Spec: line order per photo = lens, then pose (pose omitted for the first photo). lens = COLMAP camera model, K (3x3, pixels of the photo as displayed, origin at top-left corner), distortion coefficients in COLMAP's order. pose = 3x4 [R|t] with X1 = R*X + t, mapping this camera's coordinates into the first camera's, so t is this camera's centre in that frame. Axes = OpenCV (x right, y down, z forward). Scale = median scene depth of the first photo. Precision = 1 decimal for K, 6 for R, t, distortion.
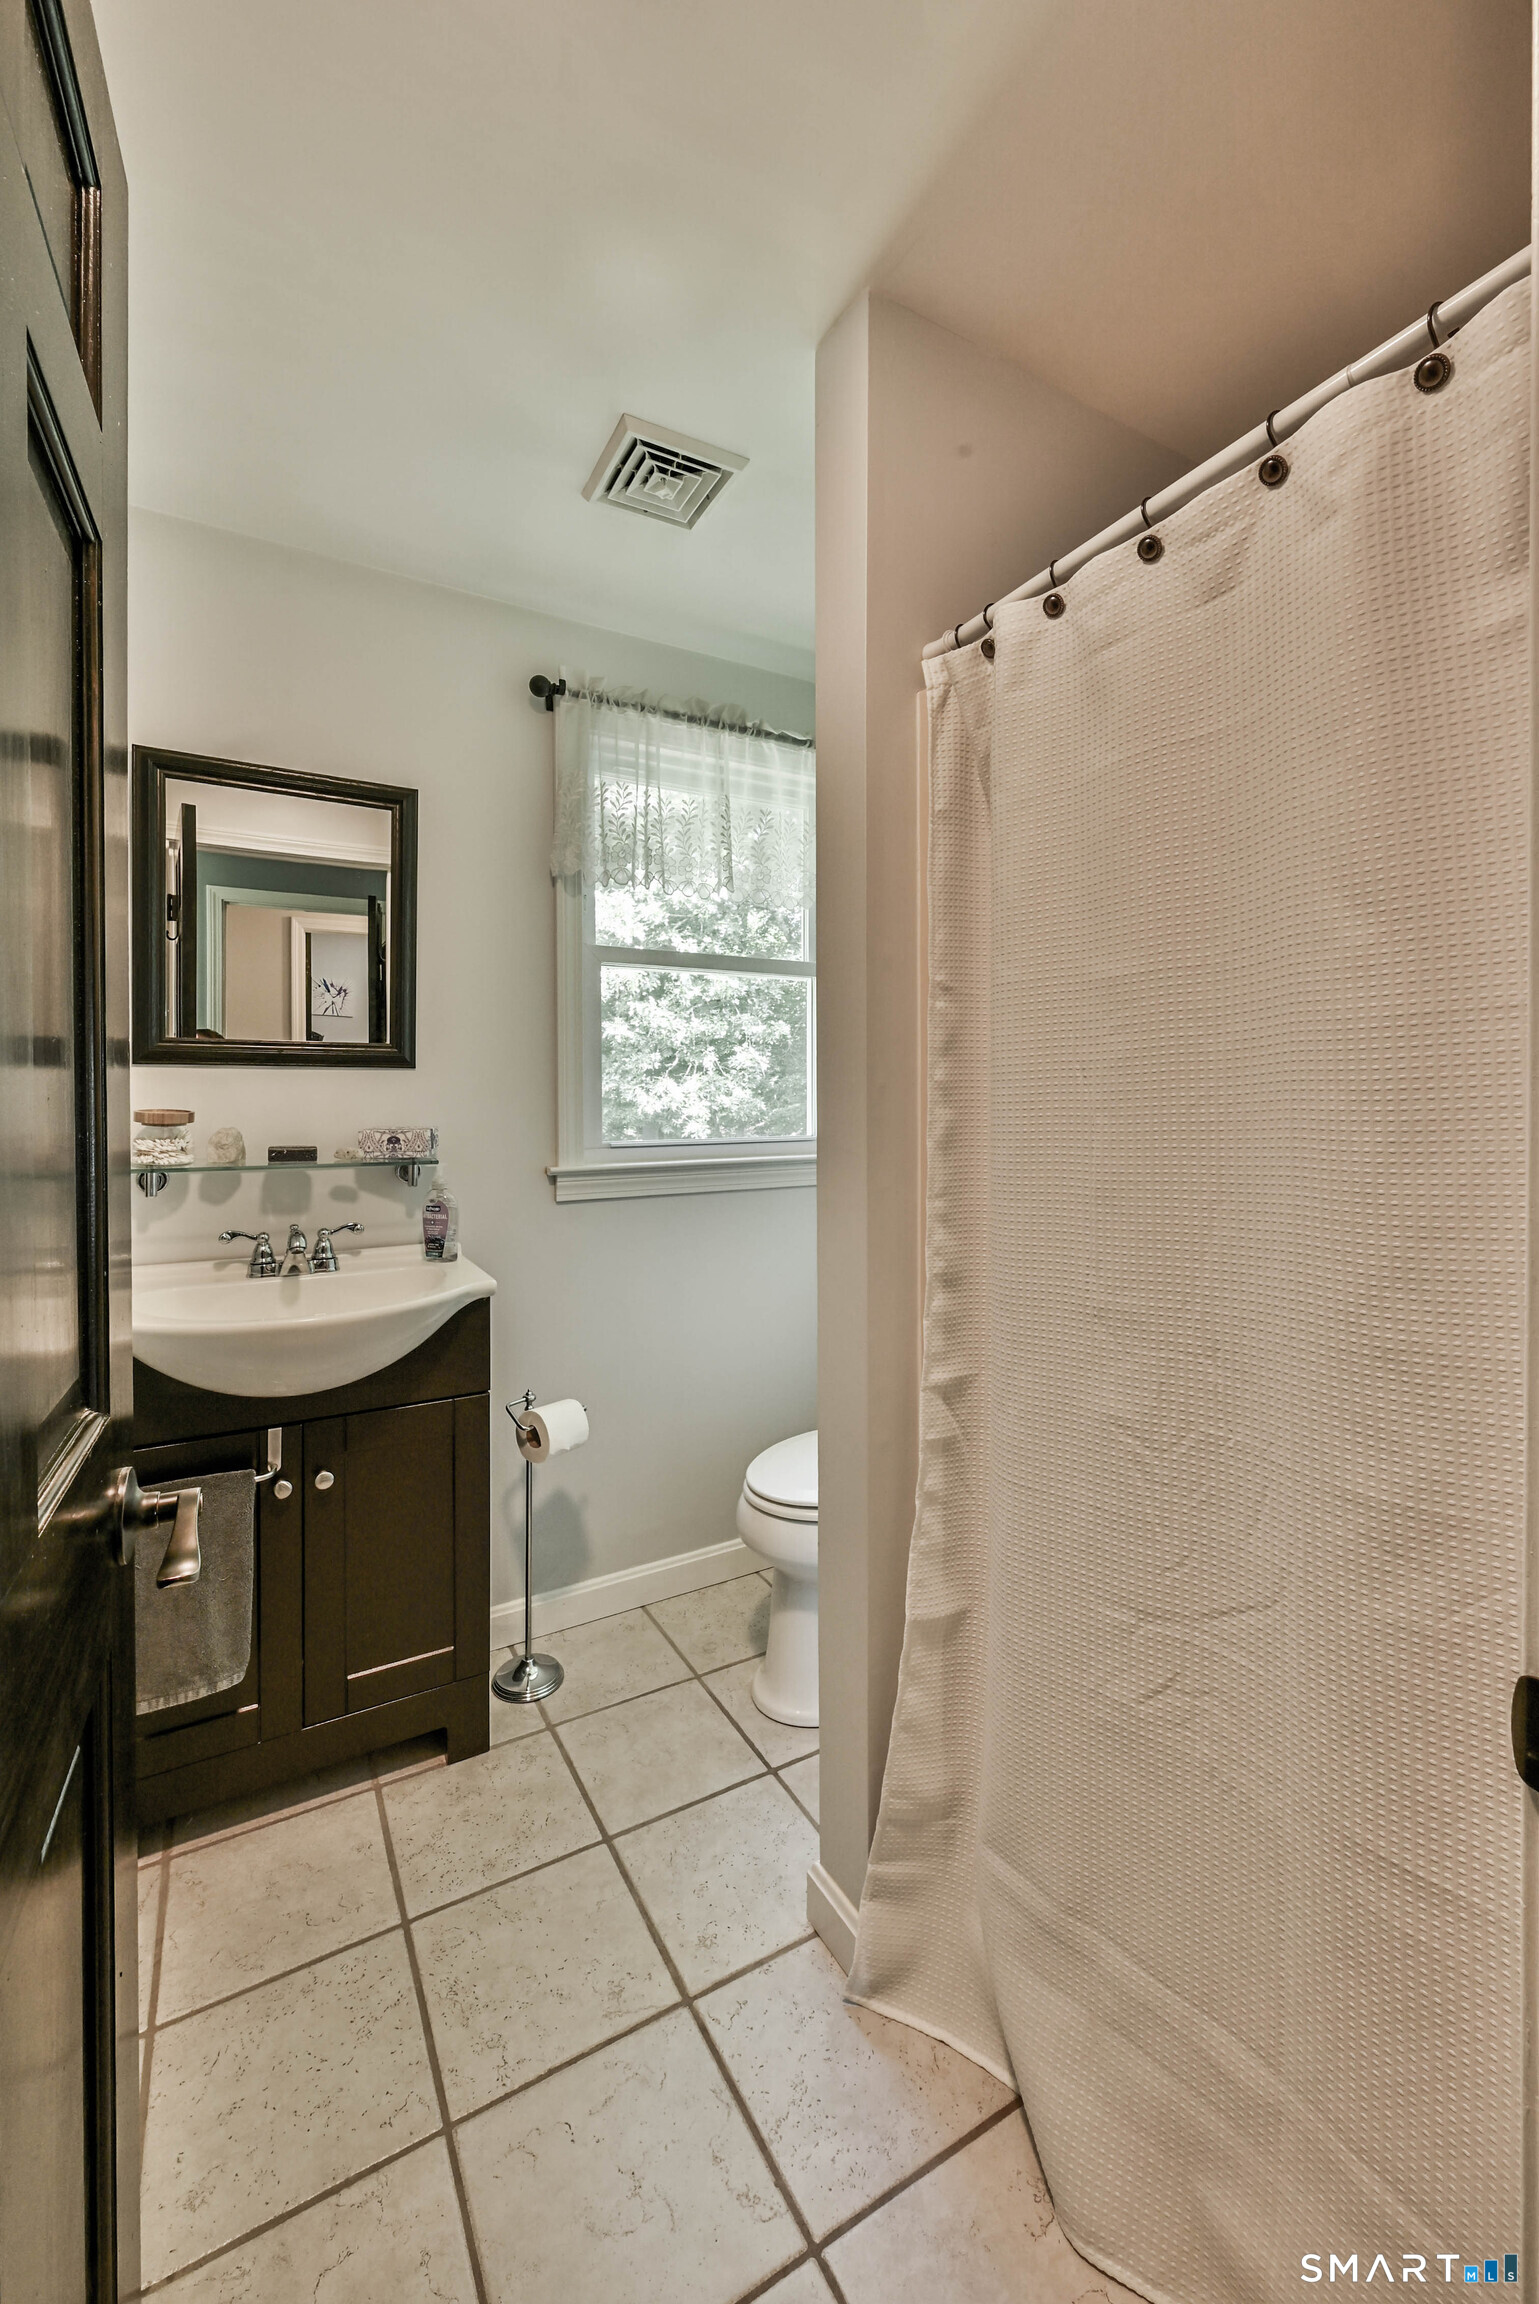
lens RADIAL K [[911.3, 0, 800.4], [0, 911.3, 1104.6], [0, 0, 1]] dist [-0.001066, -0.000396]
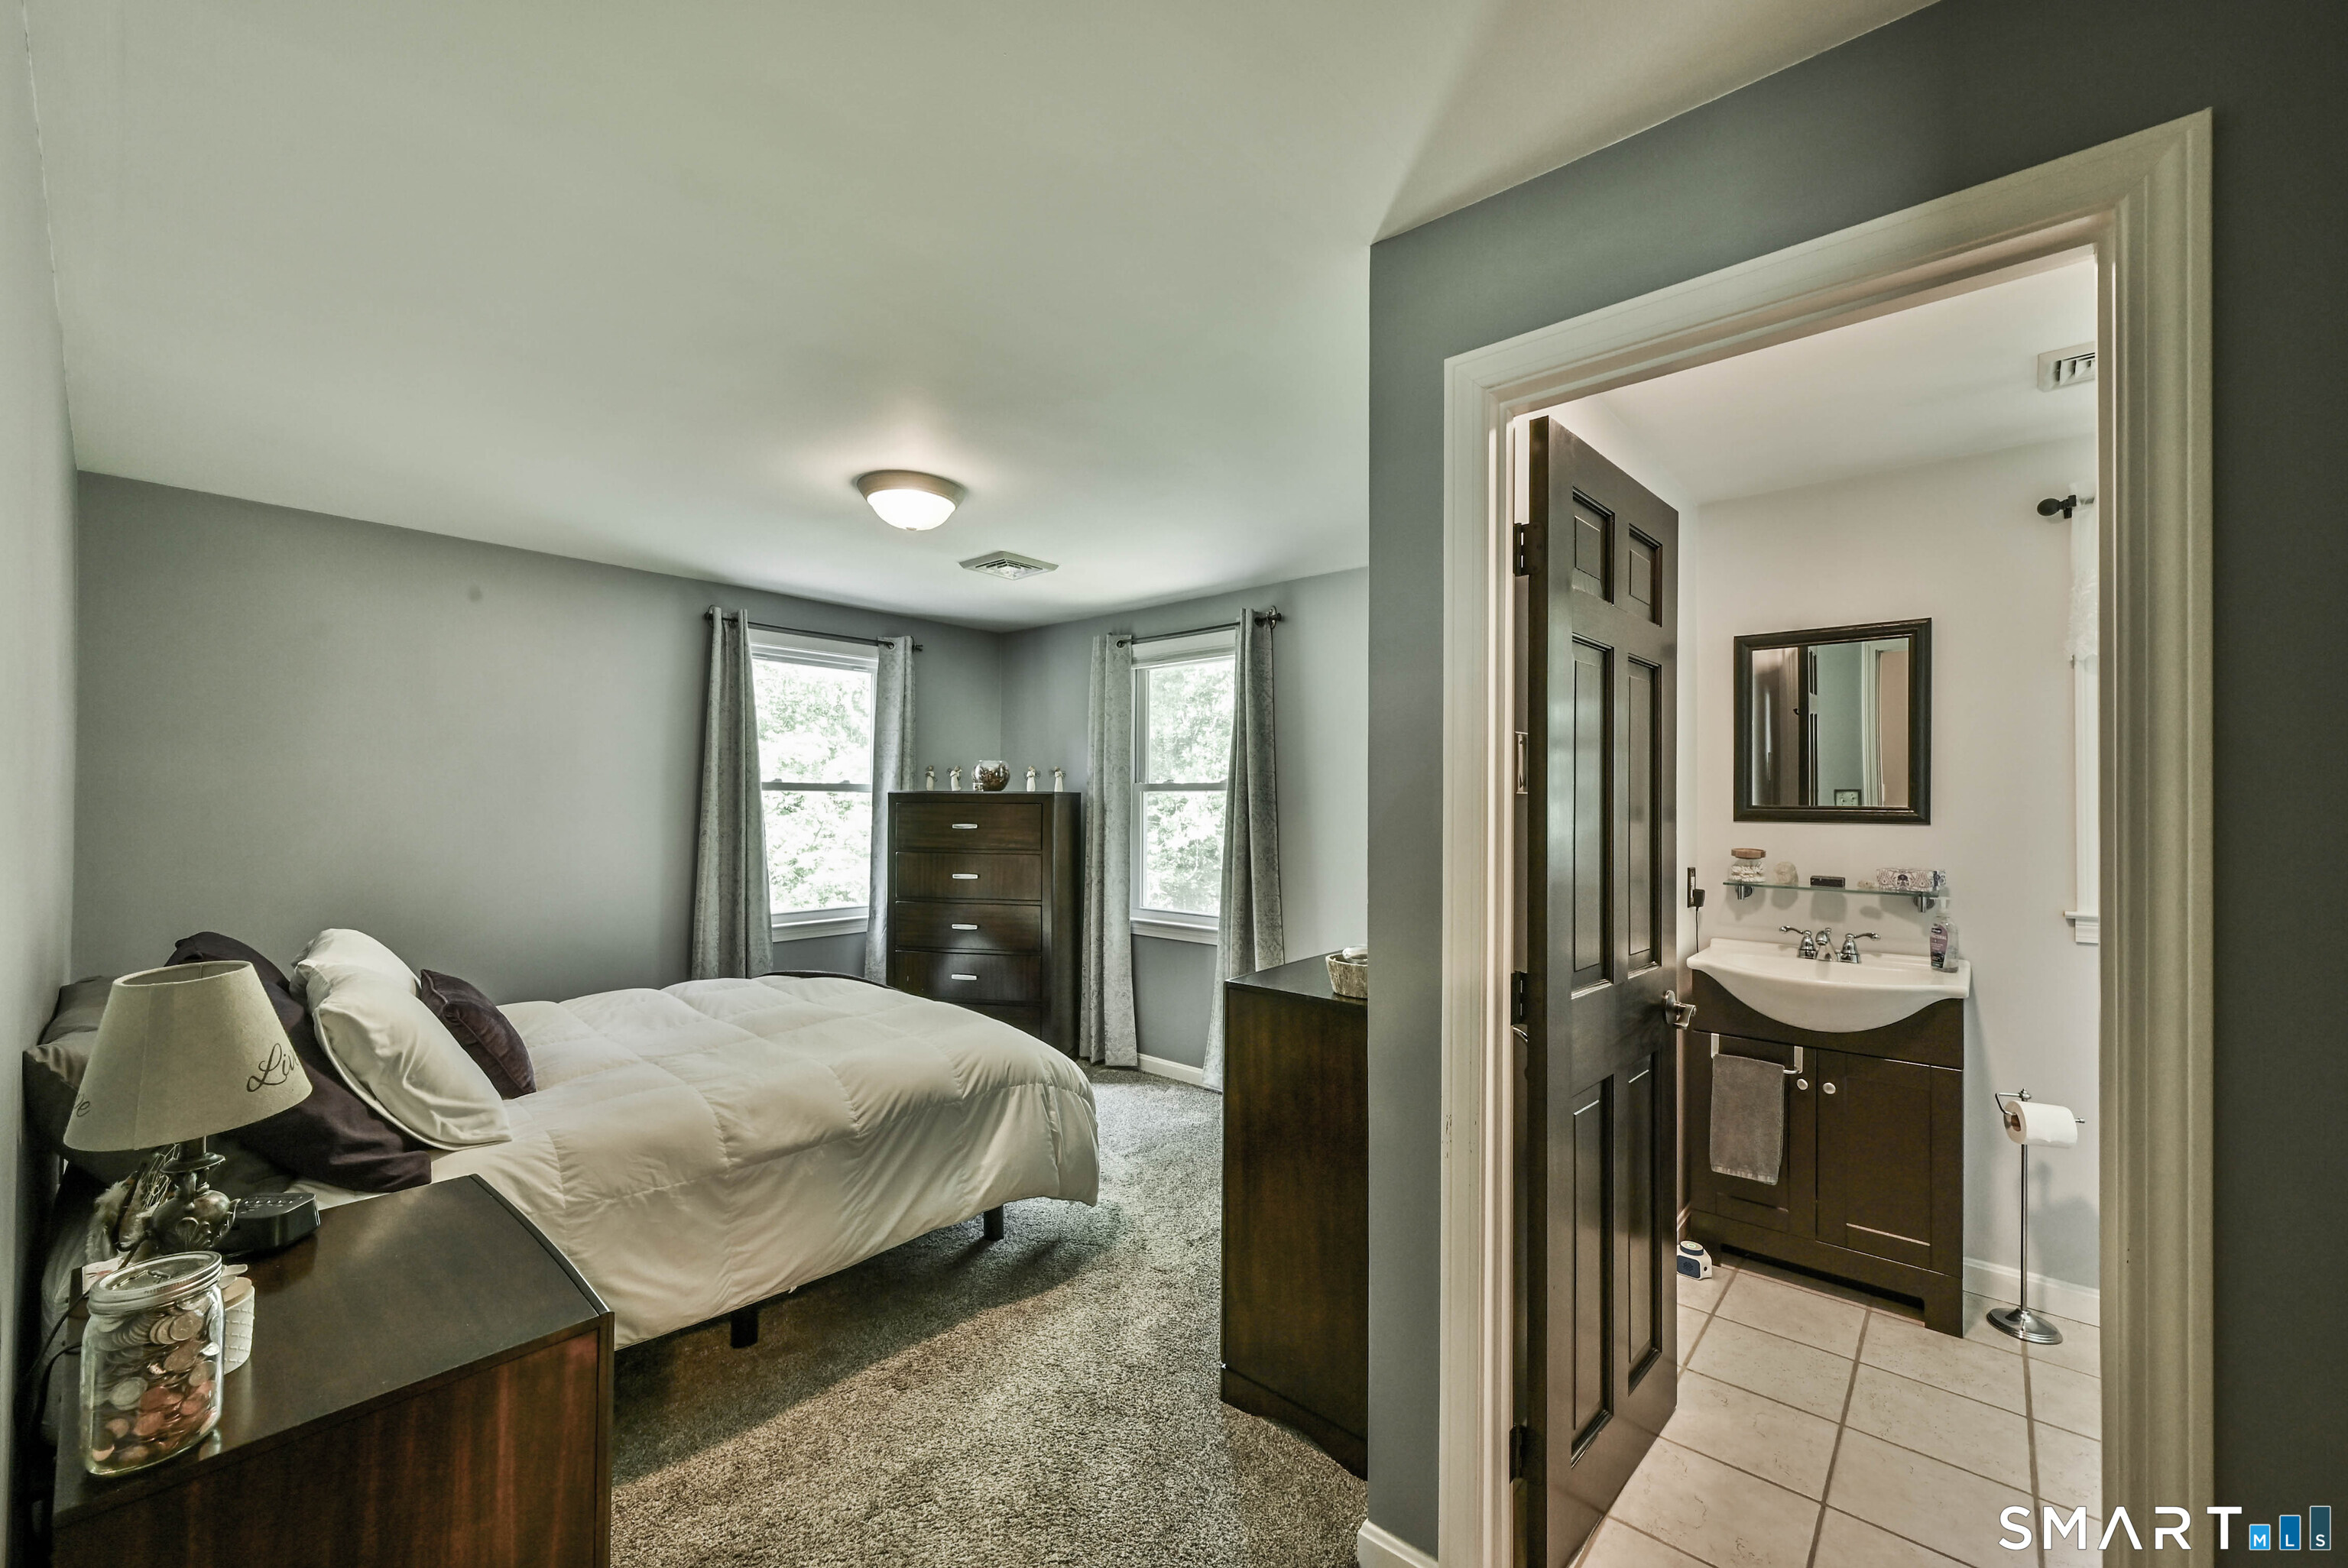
lens RADIAL K [[928.6, 0, 1174.4], [0, 928.6, 790.6], [0, 0, 1]] dist [-0.001066, -0.000396]
pose [[0.308401, -0.013413, -0.951162, 0.579990], [-0.021145, 0.999557, -0.020951, -0.041812], [0.951021, 0.026573, 0.307981, -0.517863]]
